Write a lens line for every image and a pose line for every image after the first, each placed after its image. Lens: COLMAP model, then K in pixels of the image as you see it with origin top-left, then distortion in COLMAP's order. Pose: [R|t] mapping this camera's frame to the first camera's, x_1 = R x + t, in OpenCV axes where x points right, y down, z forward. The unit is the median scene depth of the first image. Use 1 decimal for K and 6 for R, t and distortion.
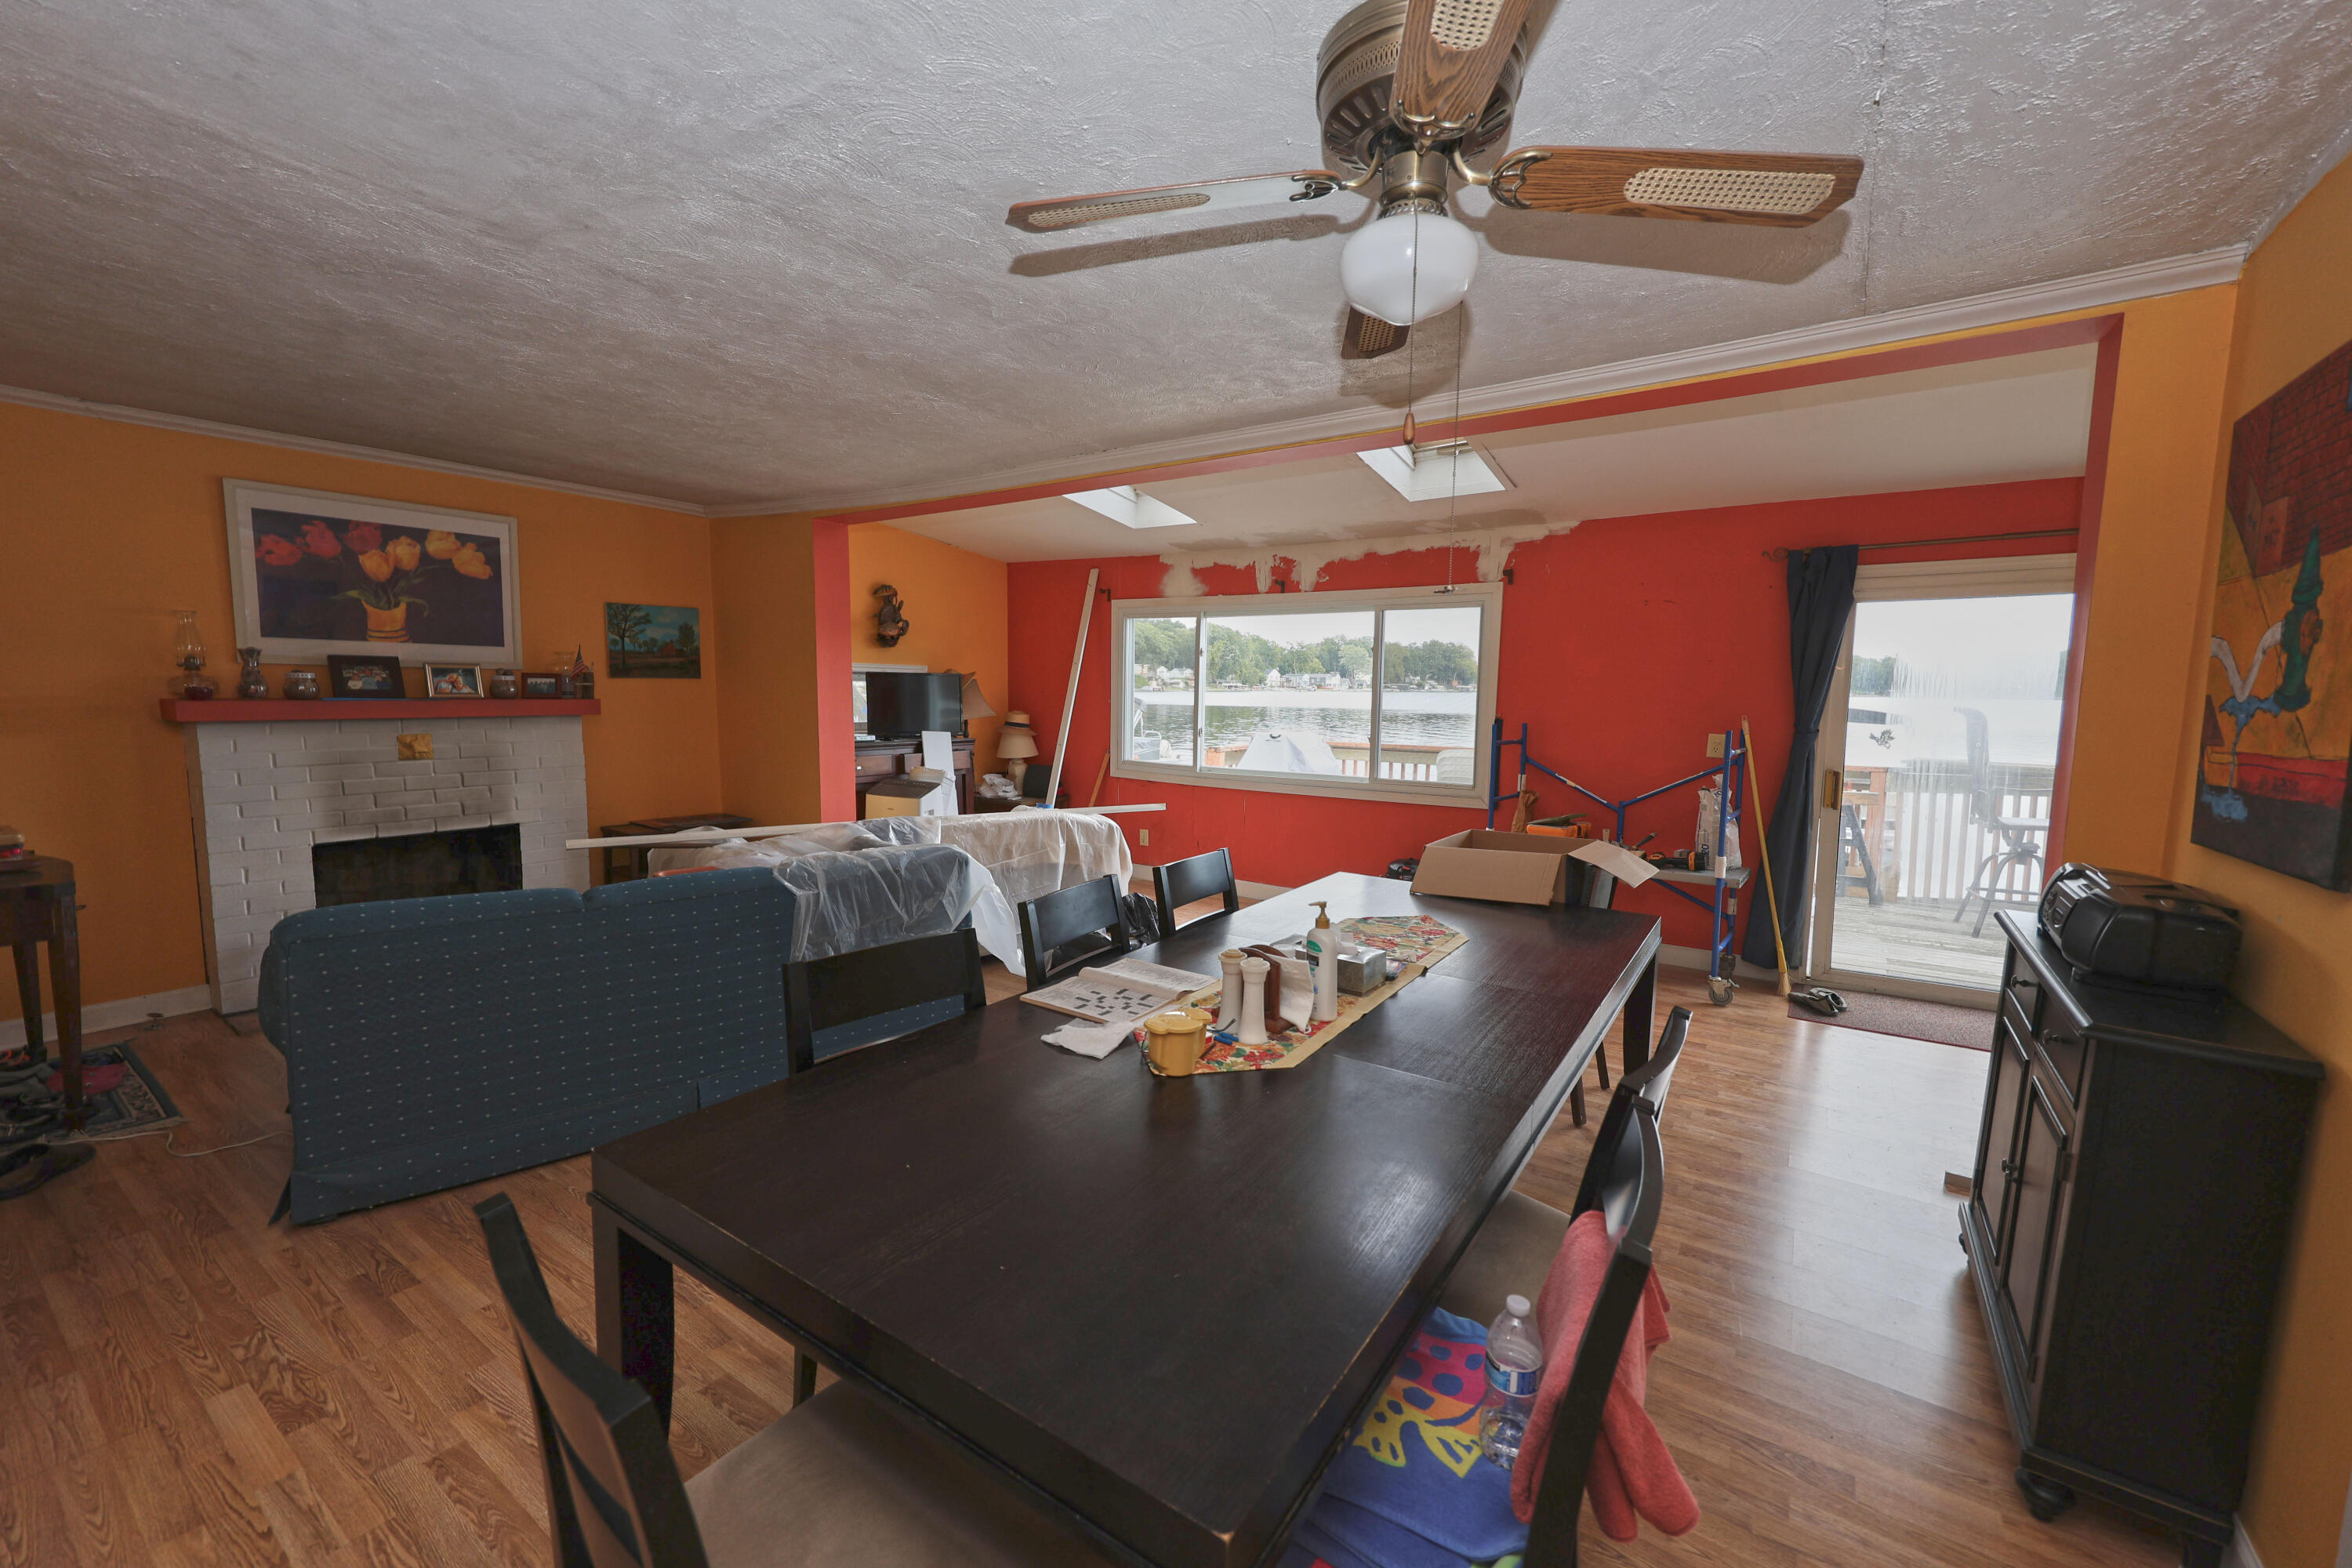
lens RADIAL K [[937.4, 0, 1178.3], [0, 937.4, 783.7], [0, 0, 1]] dist [-0.001847, -0.000147]
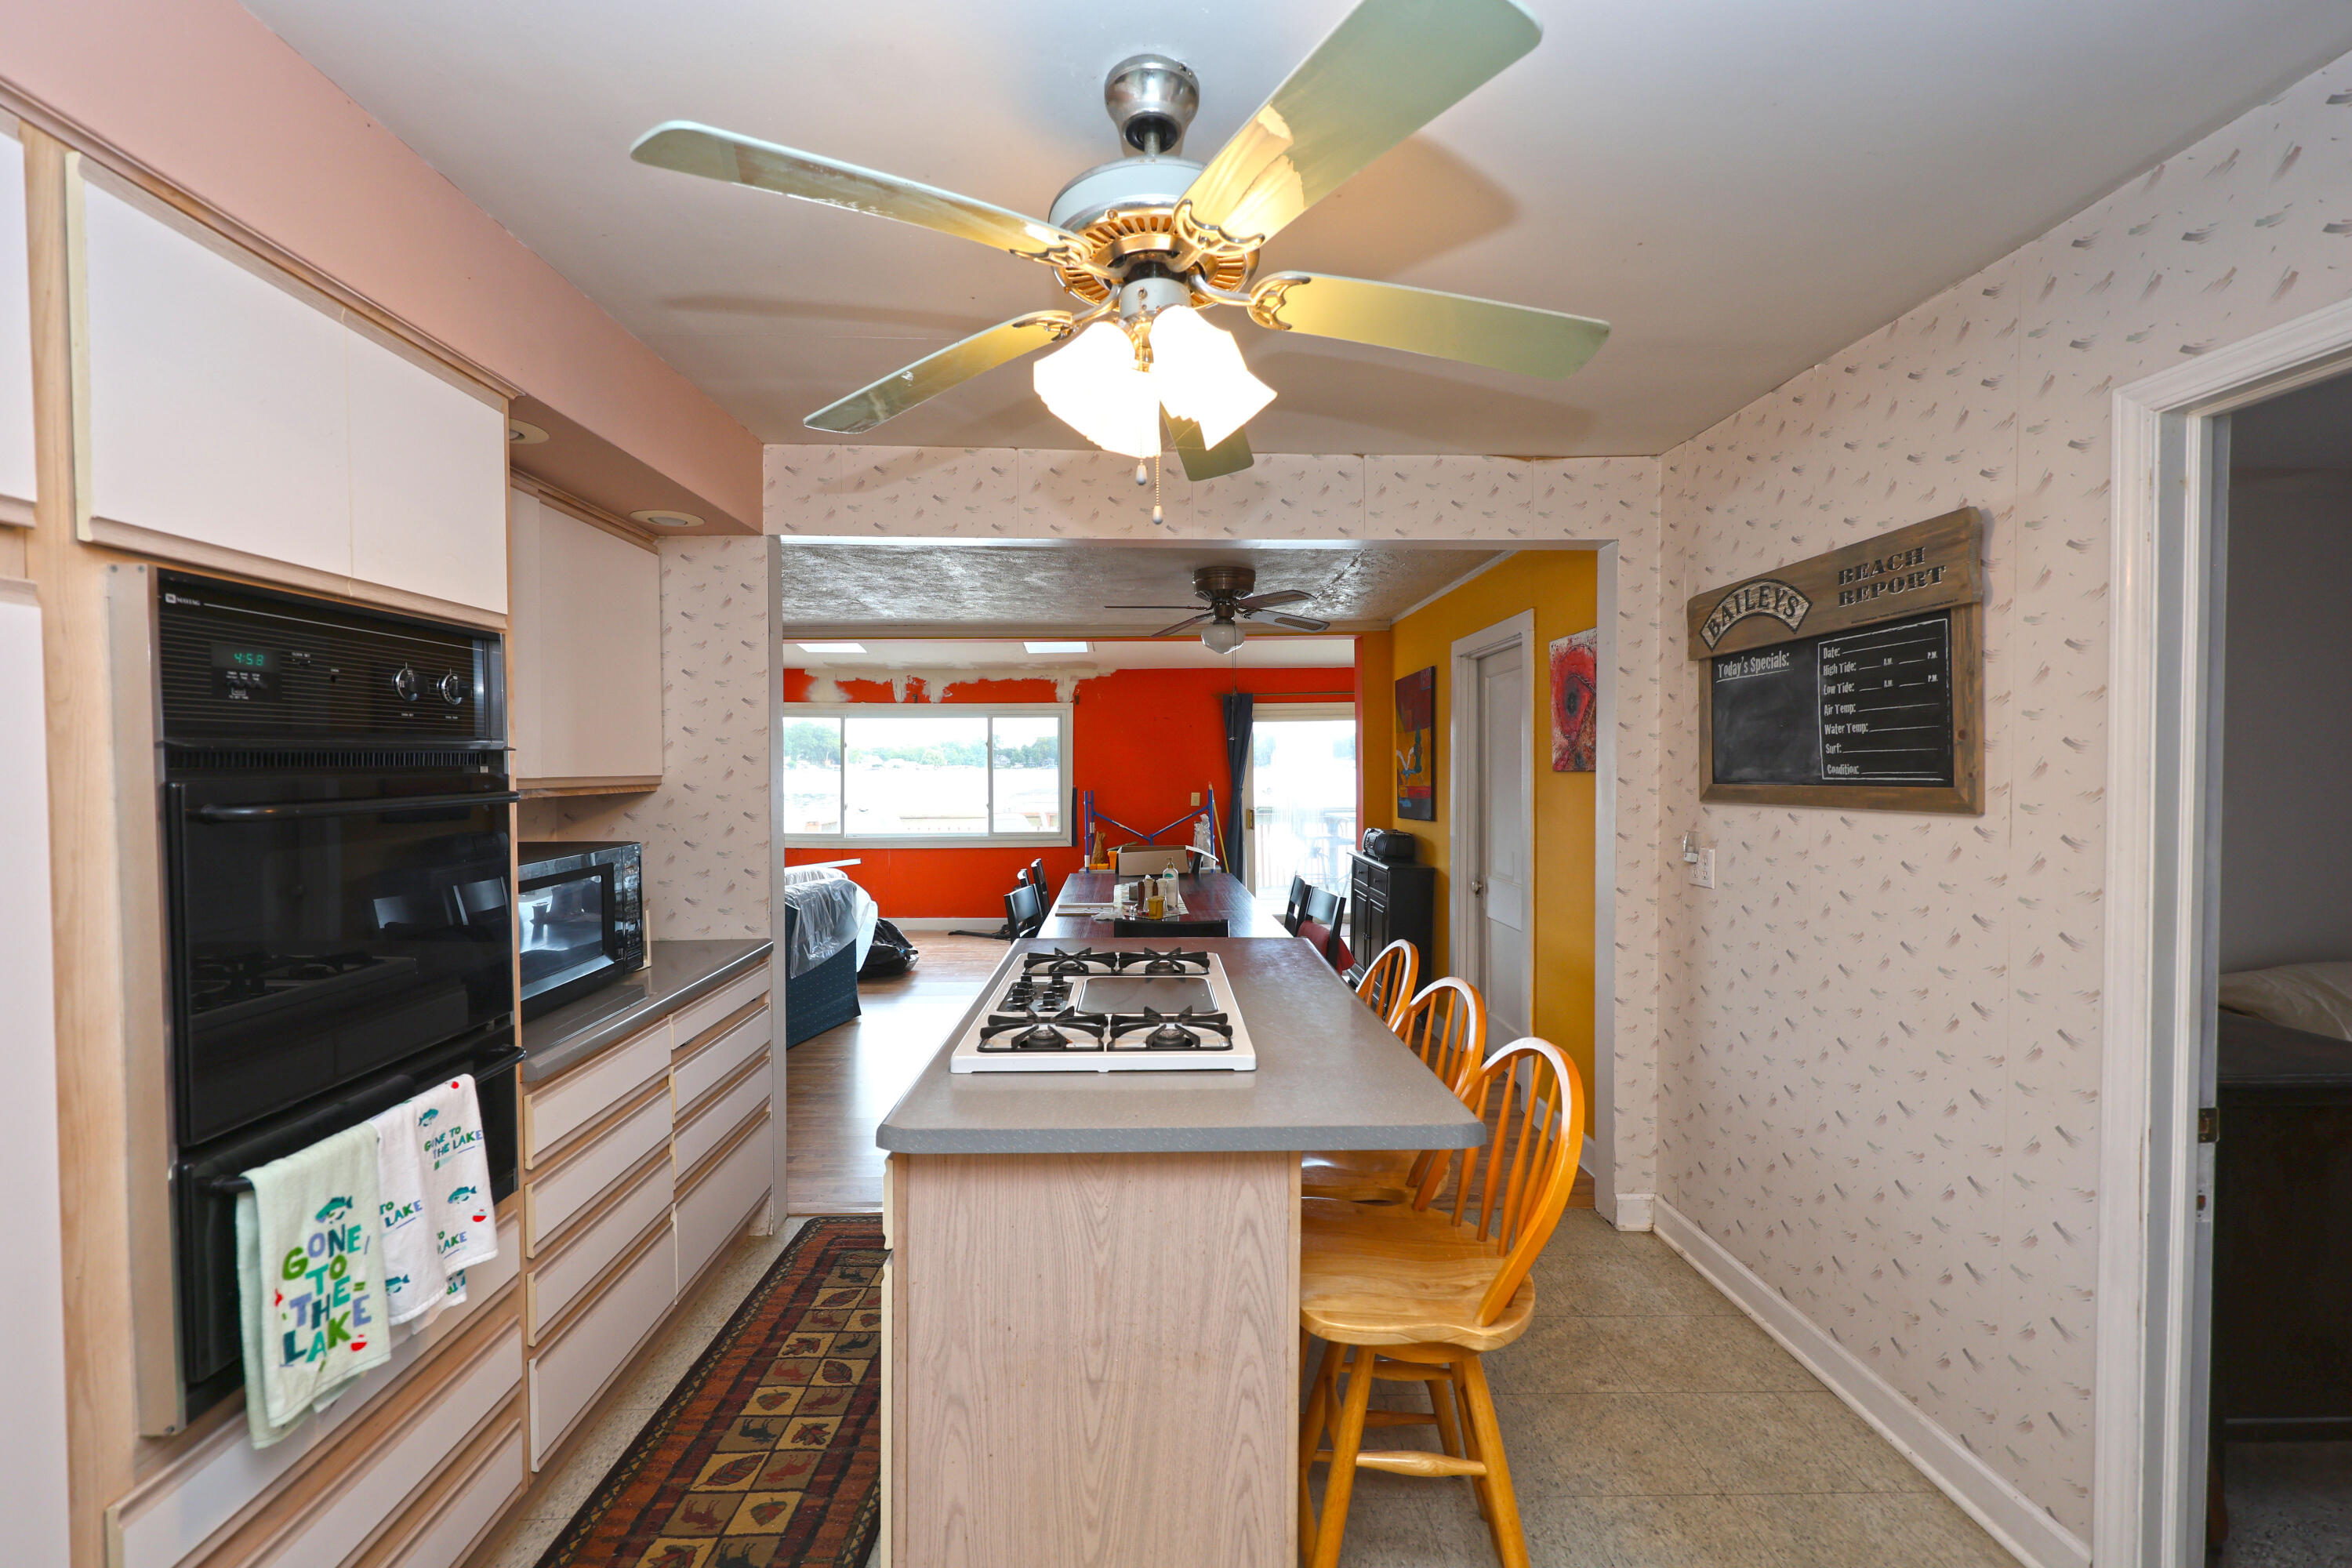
lens RADIAL K [[937.4, 0, 1166.5], [0, 937.4, 782.2], [0, 0, 1]] dist [-0.001847, -0.000147]
pose [[0.804961, -0.026348, 0.592743, -0.452773], [0.076731, 0.995247, -0.059962, 0.025797], [-0.588345, 0.093749, 0.803157, -0.346256]]
